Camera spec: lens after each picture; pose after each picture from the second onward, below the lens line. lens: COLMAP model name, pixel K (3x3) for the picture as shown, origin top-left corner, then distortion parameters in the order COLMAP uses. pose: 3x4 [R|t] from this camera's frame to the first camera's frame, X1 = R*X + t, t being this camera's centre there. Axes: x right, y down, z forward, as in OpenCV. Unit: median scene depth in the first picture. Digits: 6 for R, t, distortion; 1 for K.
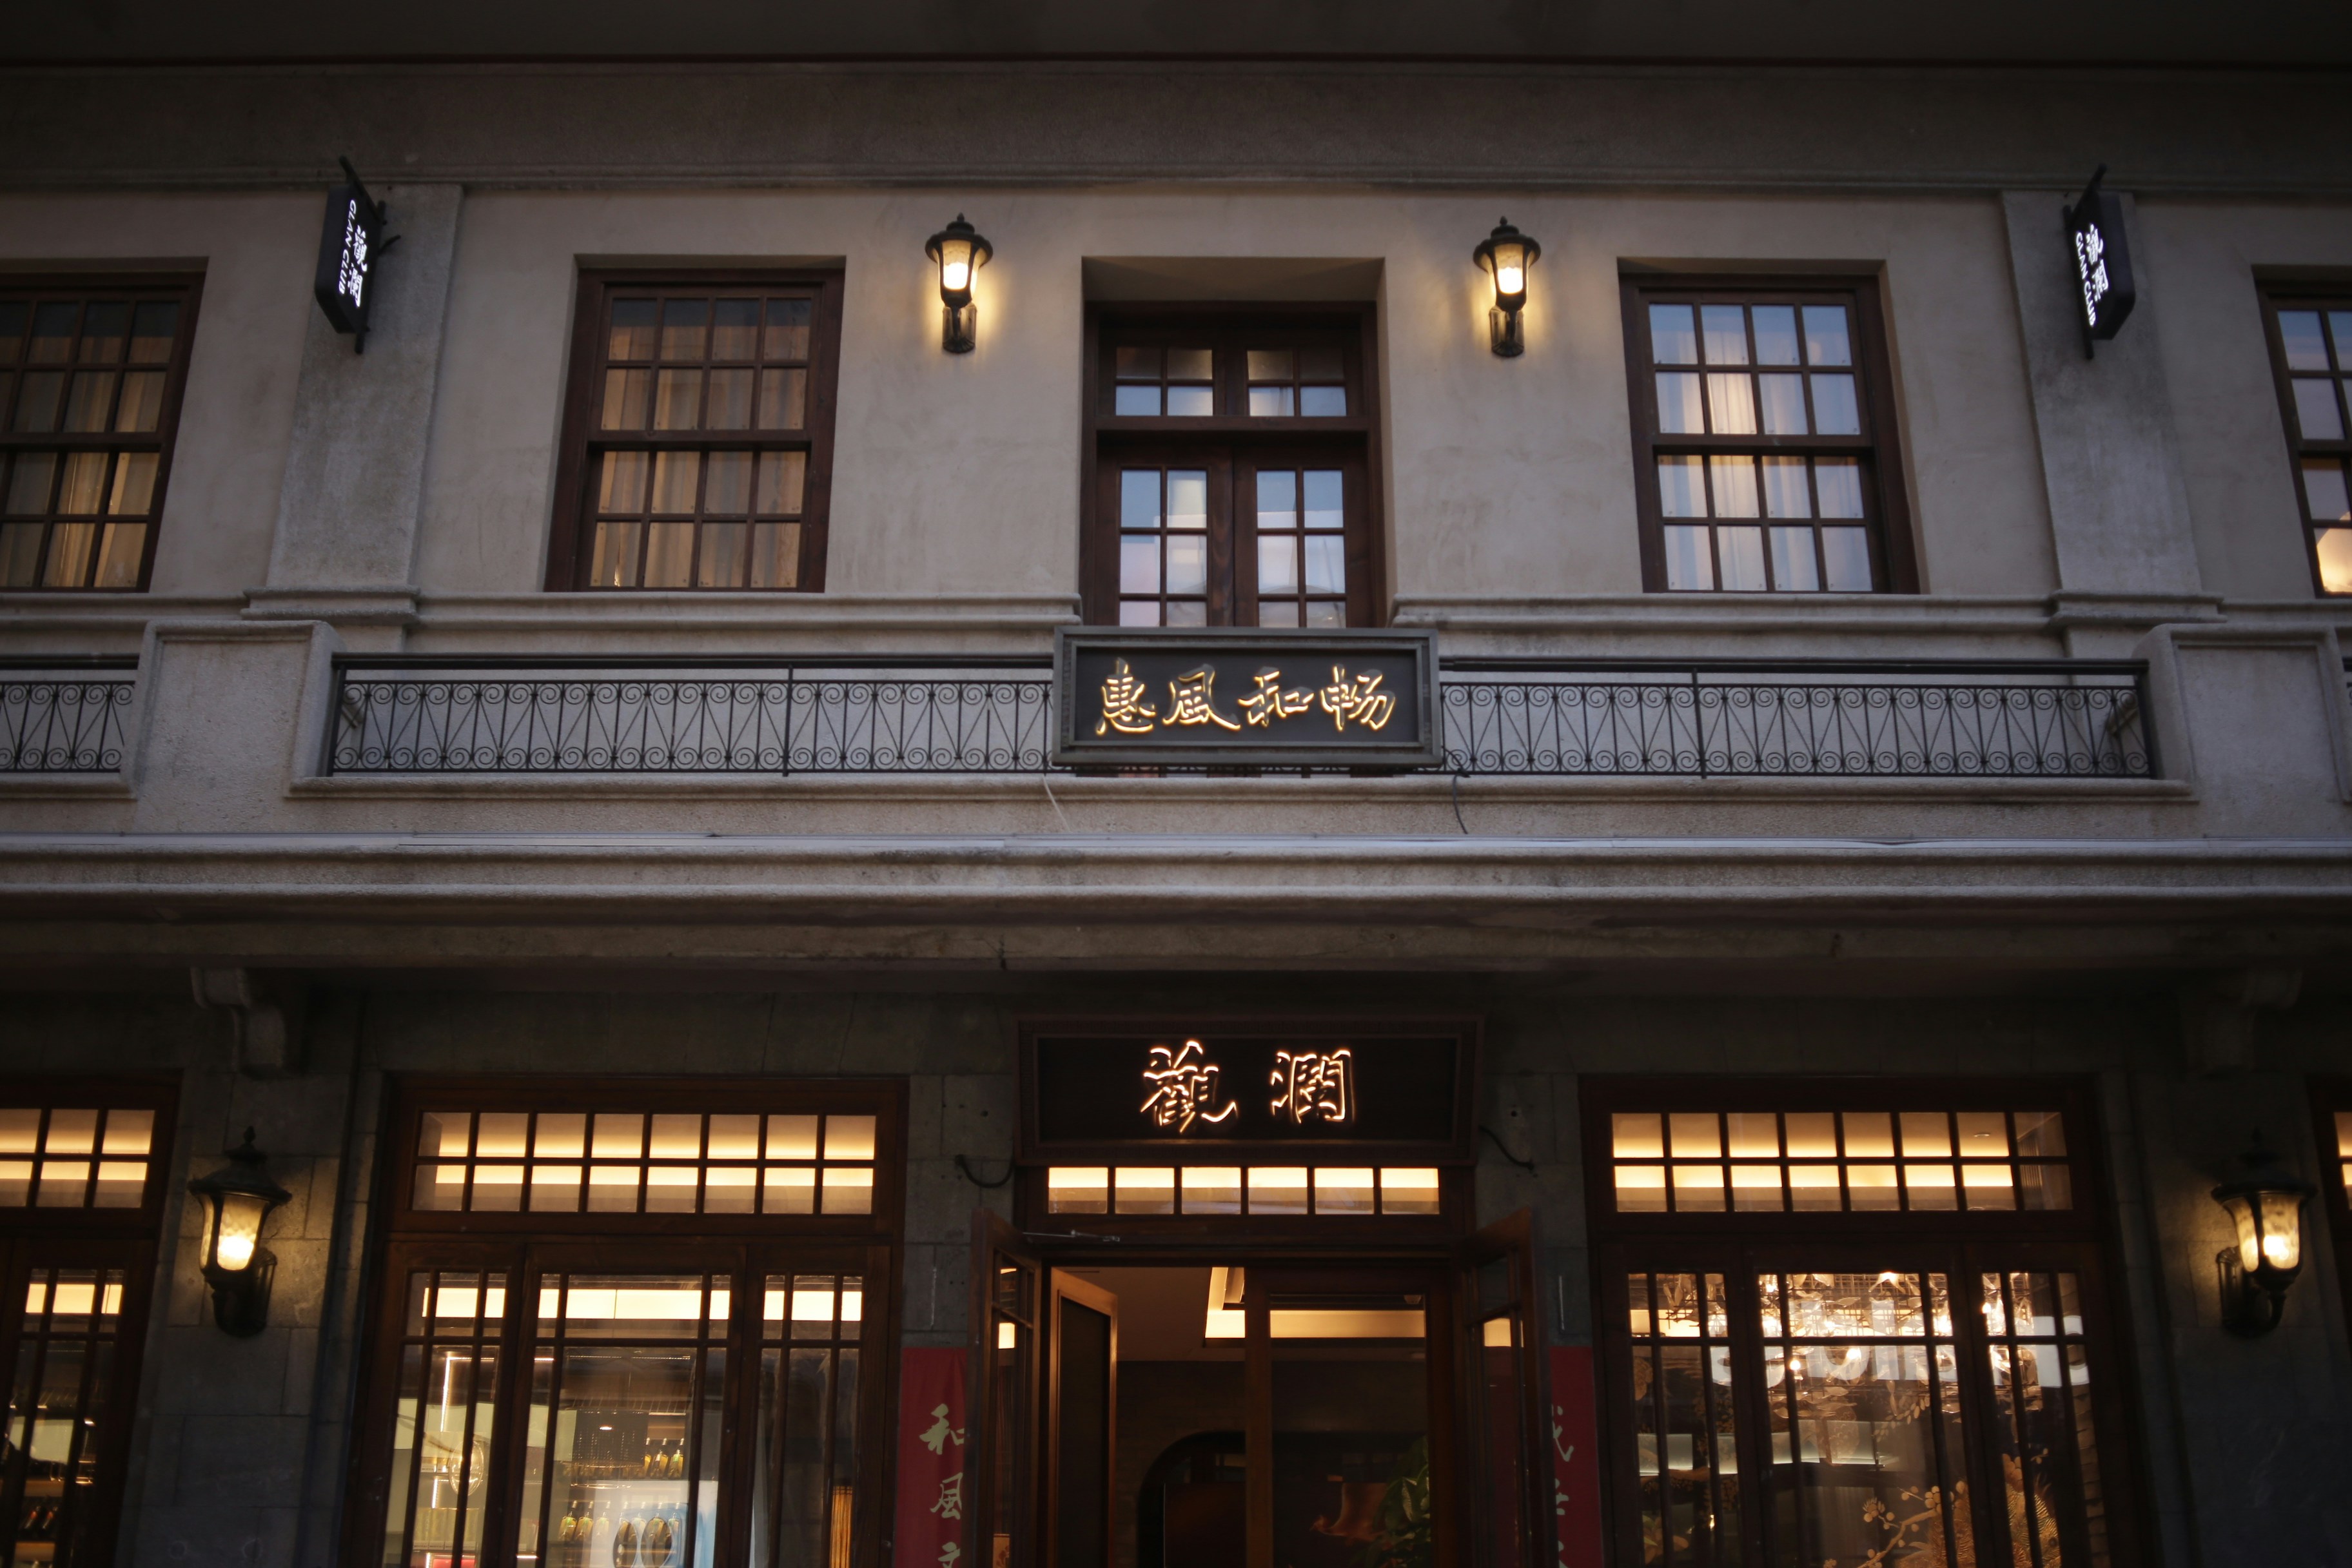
lens RADIAL K [[2377.5, 0, 1176.0], [0, 2377.5, 784.0], [0, 0, 1]] dist [-0.068235, 0.053132]
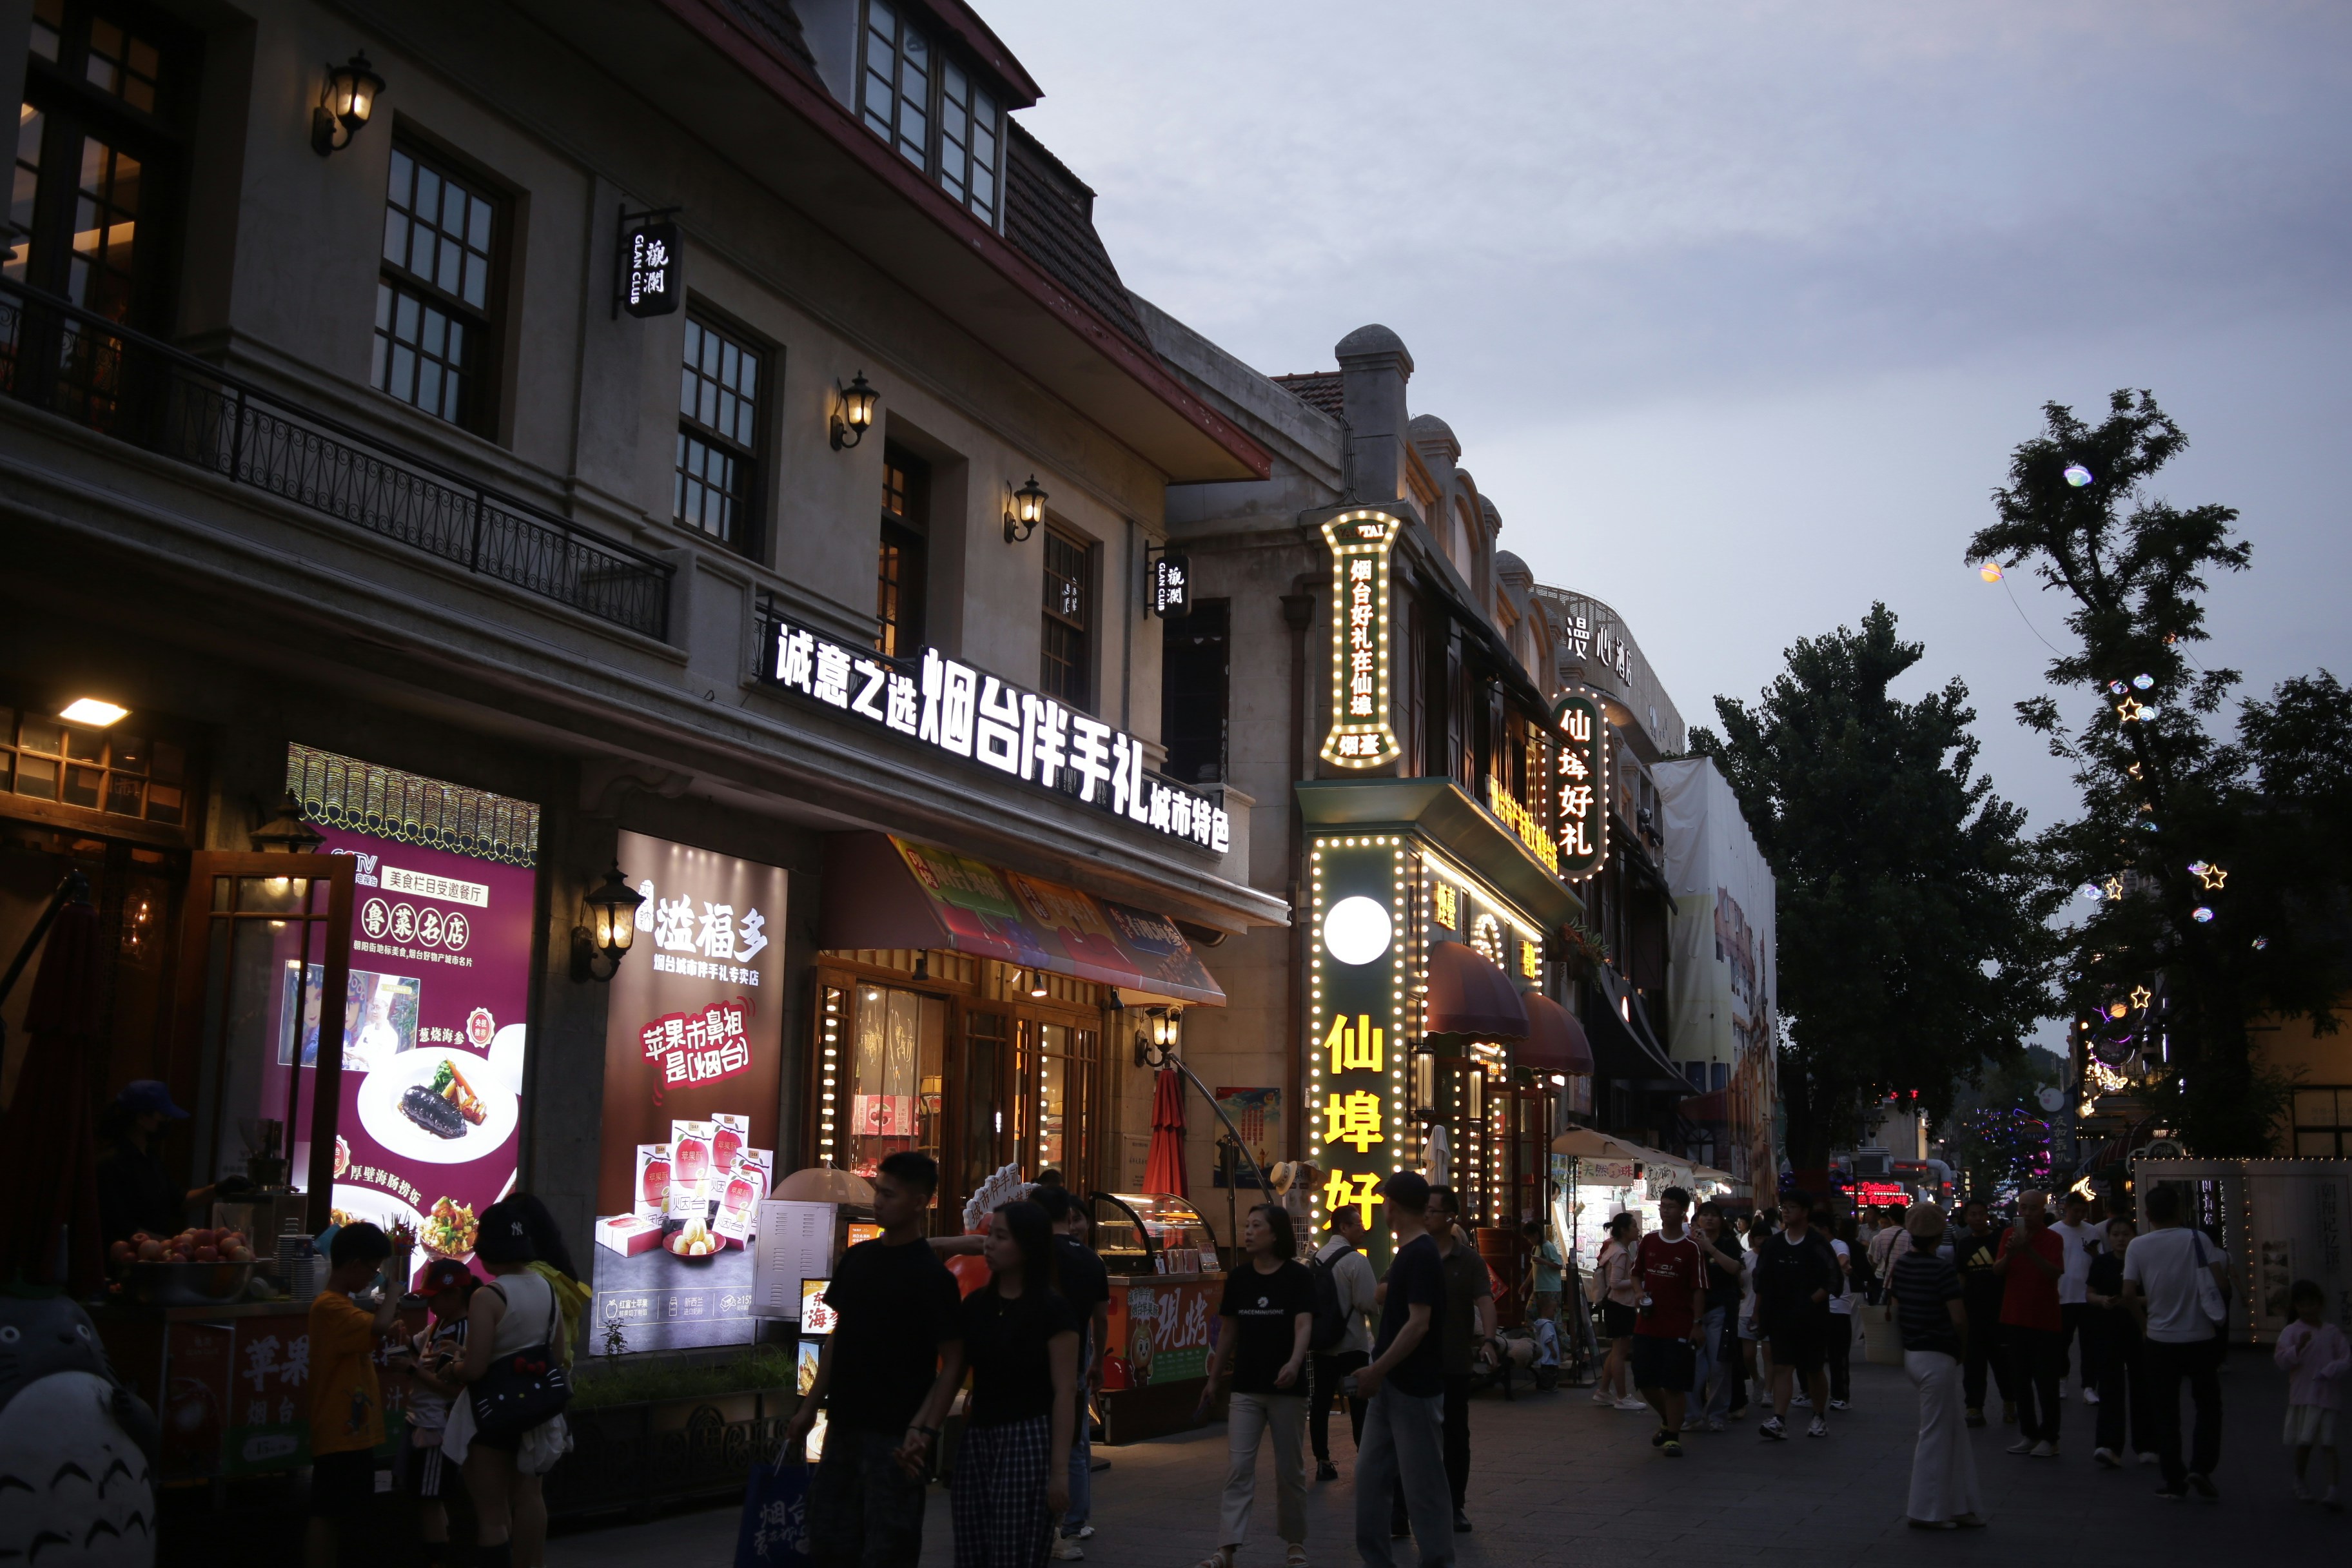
lens RADIAL K [[2377.5, 0, 1176.0], [0, 2377.5, 784.0], [0, 0, 1]] dist [-0.068235, 0.053132]
pose [[0.379623, 0.164869, 0.910332, -0.773958], [-0.350146, 0.936398, -0.023574, 0.001047], [-0.856320, -0.309800, 0.413207, 0.011254]]
